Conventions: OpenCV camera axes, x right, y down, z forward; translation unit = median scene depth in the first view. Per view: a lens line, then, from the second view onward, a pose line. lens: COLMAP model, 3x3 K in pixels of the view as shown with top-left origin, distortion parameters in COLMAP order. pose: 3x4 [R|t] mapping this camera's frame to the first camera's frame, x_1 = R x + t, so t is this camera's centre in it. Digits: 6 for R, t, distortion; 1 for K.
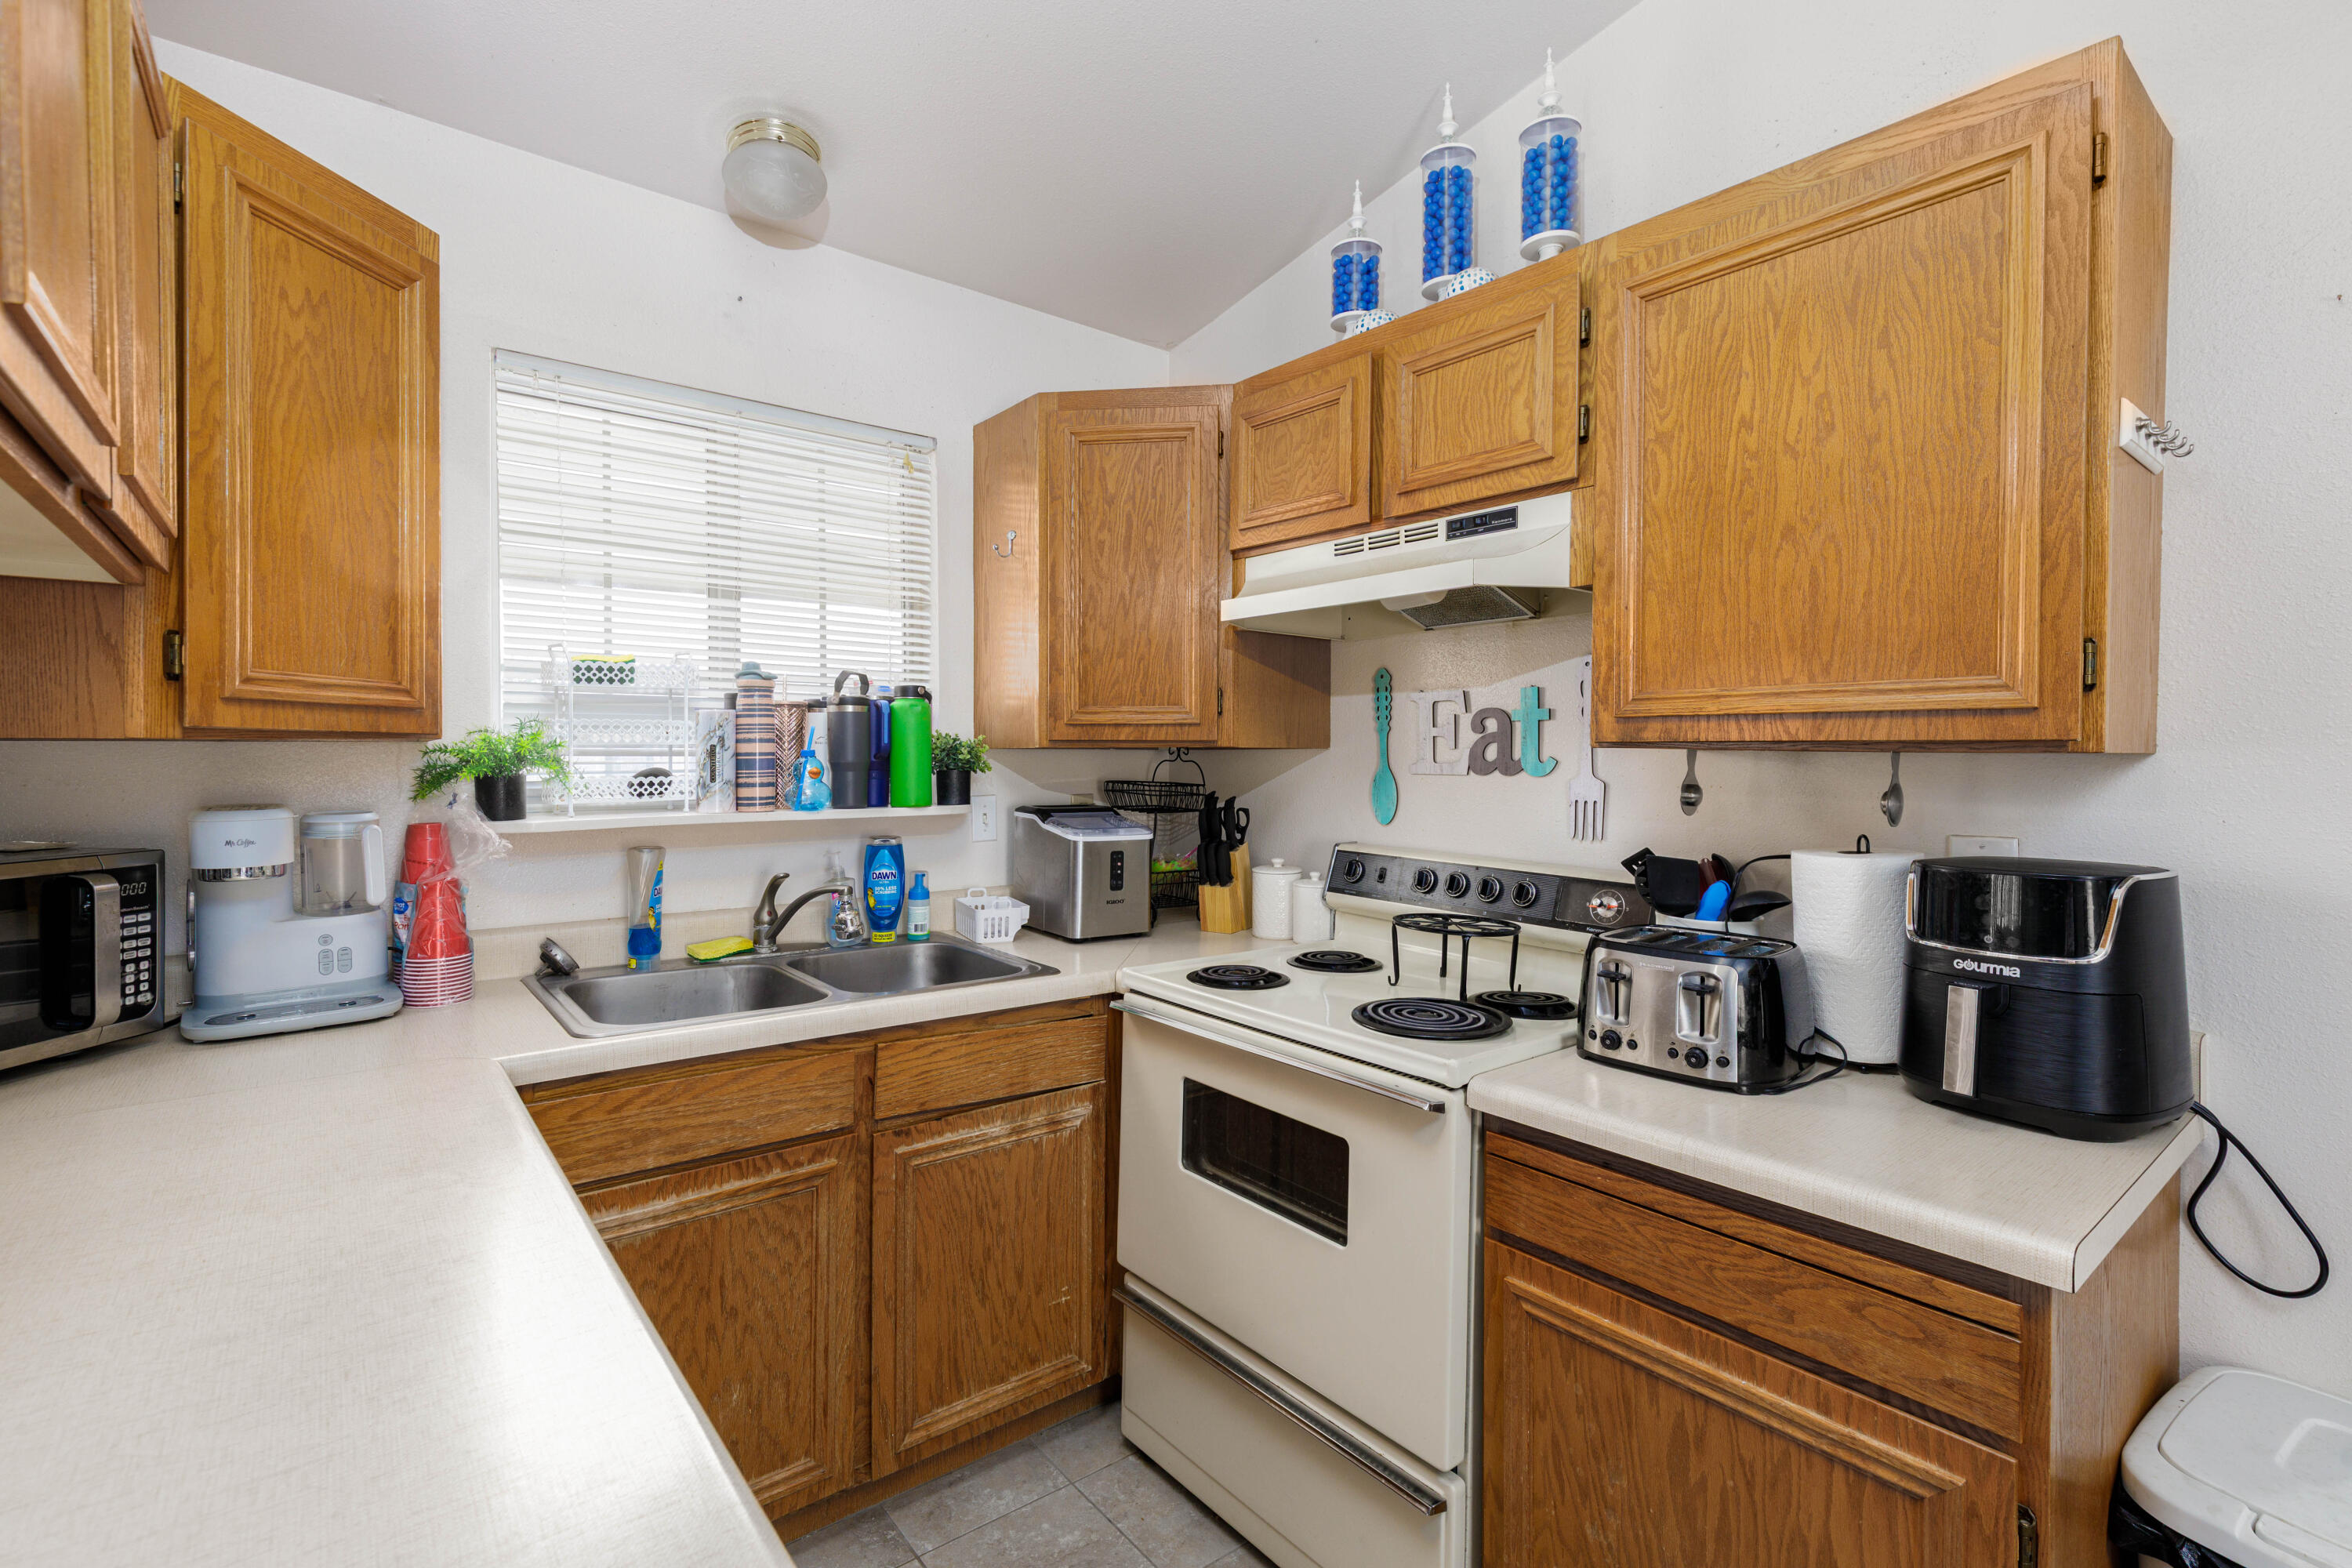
lens RADIAL K [[1072.5, 0, 1180.8], [0, 1072.5, 760.0], [0, 0, 1]] dist [0.000702, 0.000061]
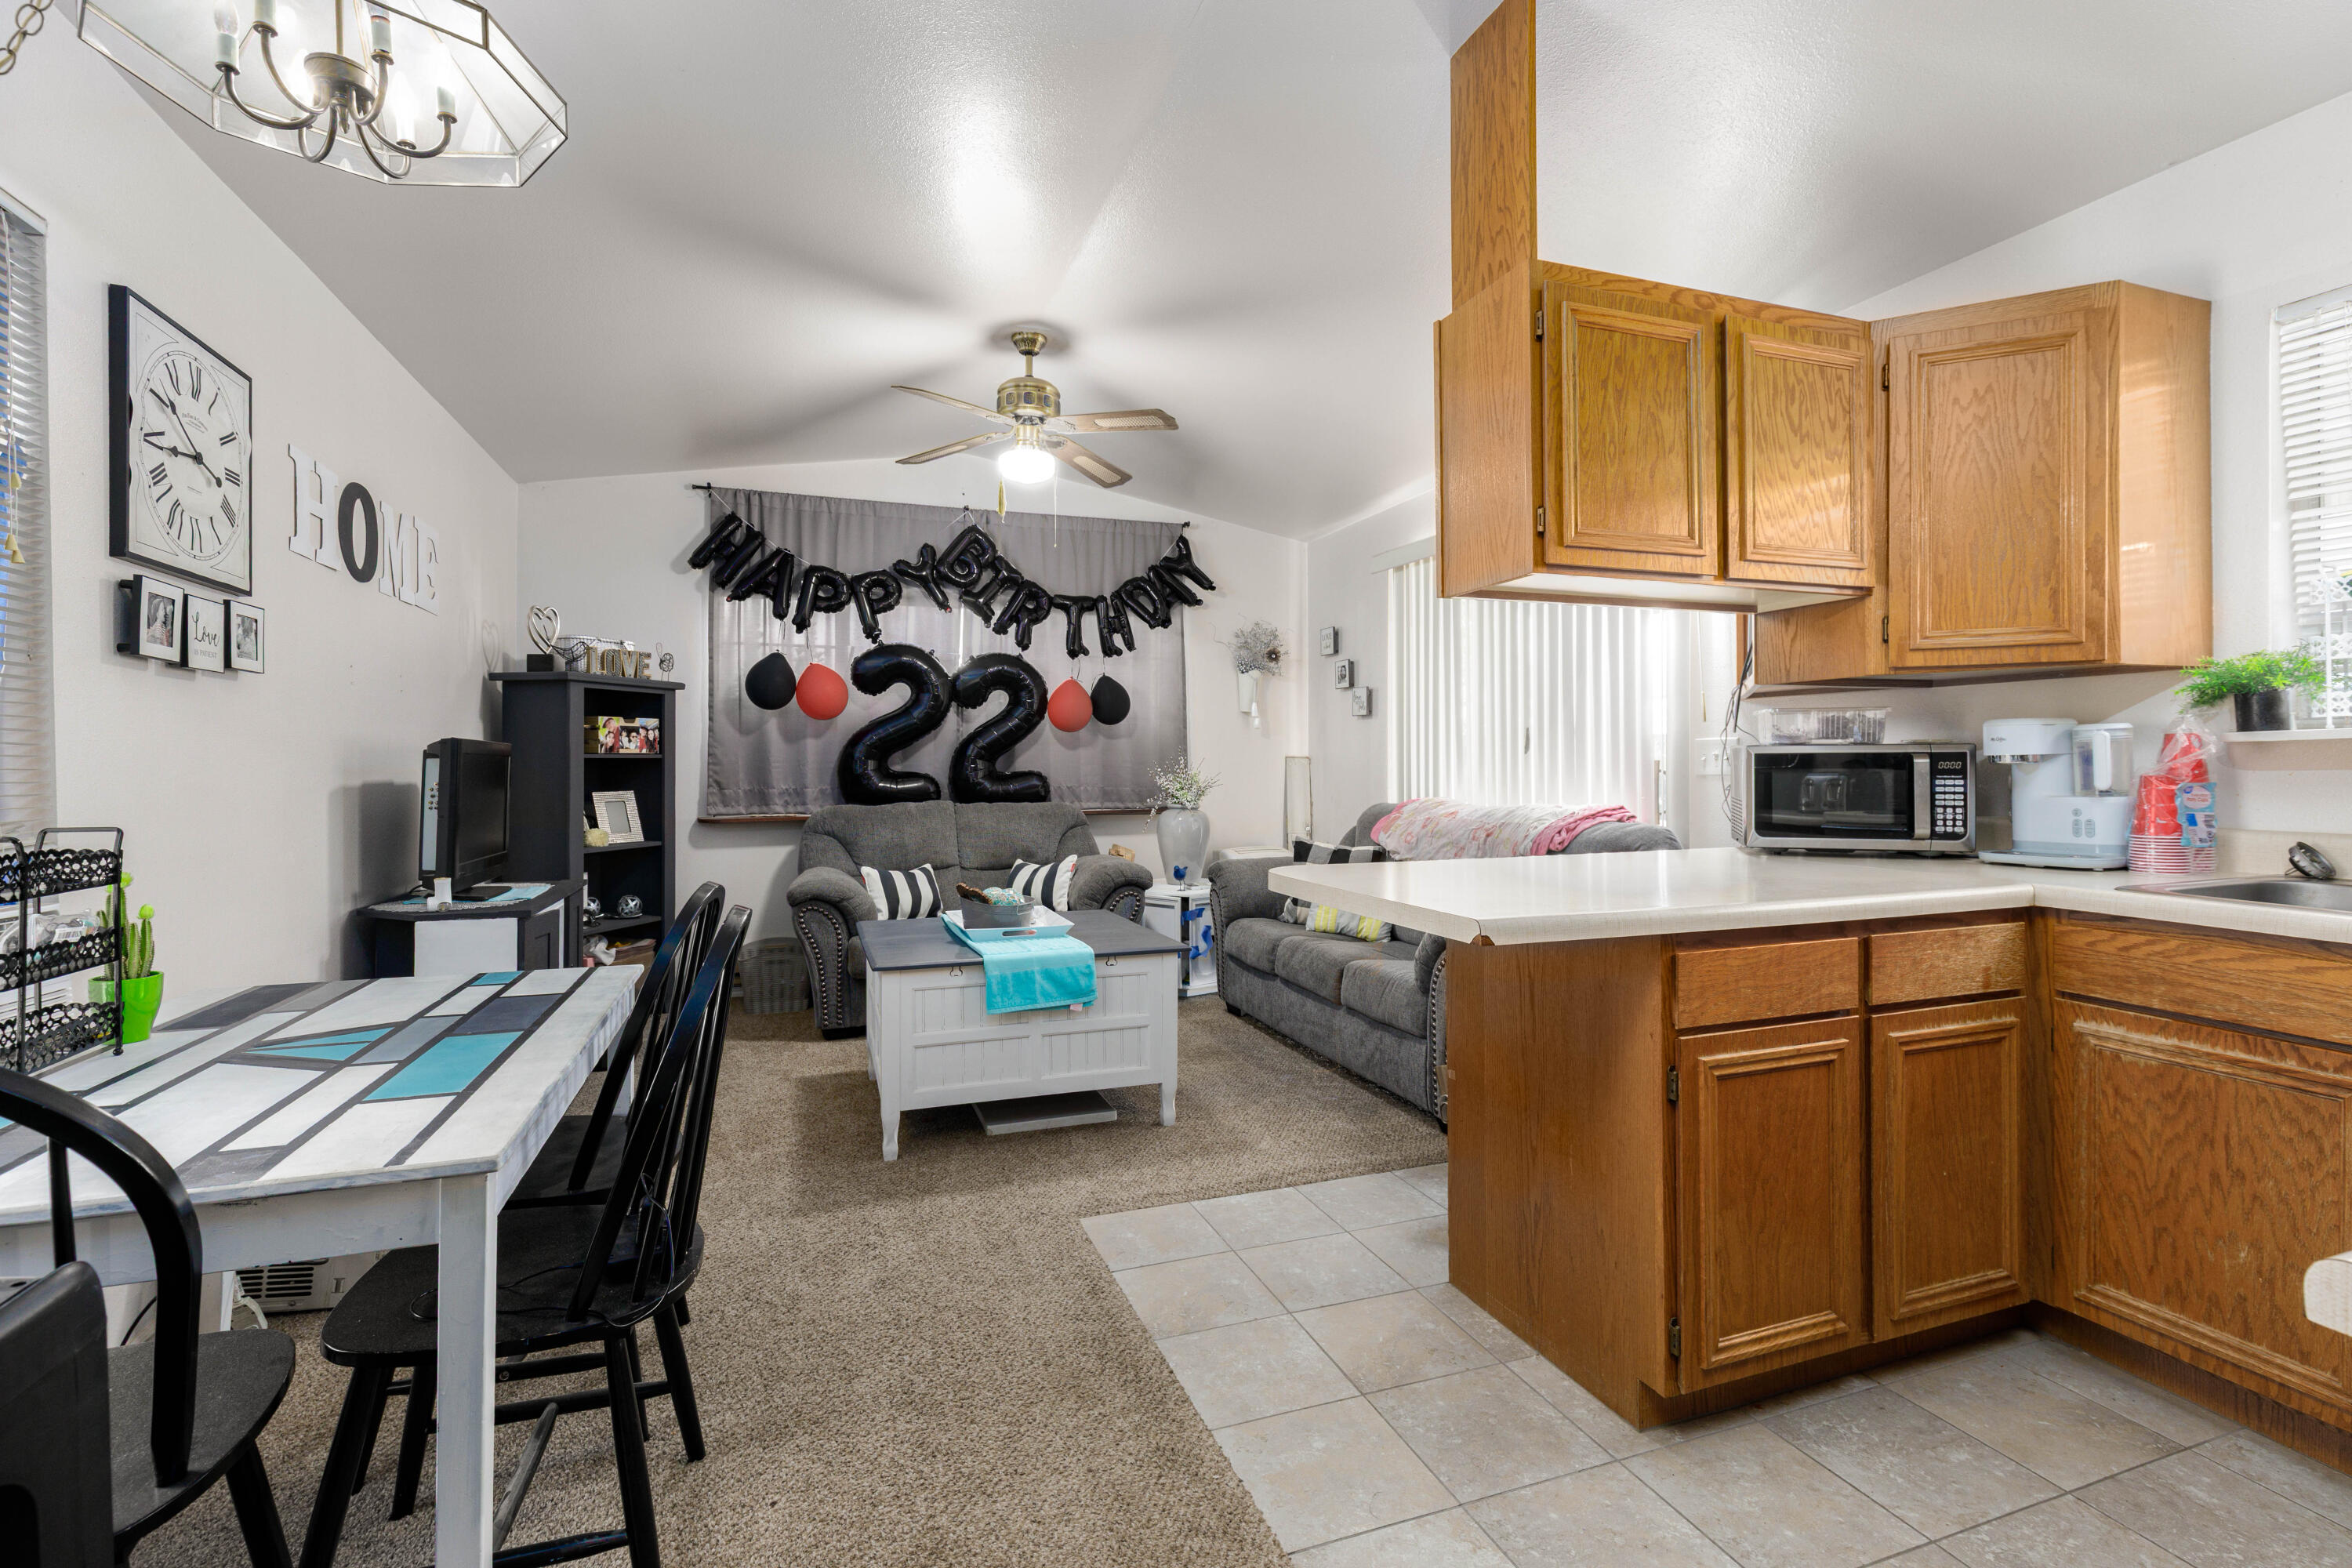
lens RADIAL K [[1072.5, 0, 1180.8], [0, 1072.5, 760.0], [0, 0, 1]] dist [0.000702, 0.000061]
pose [[-0.326631, -0.002400, -0.945149, 0.944930], [-0.001214, 0.999997, -0.002119, 0.104197], [0.945151, 0.000456, -0.326633, 0.350332]]
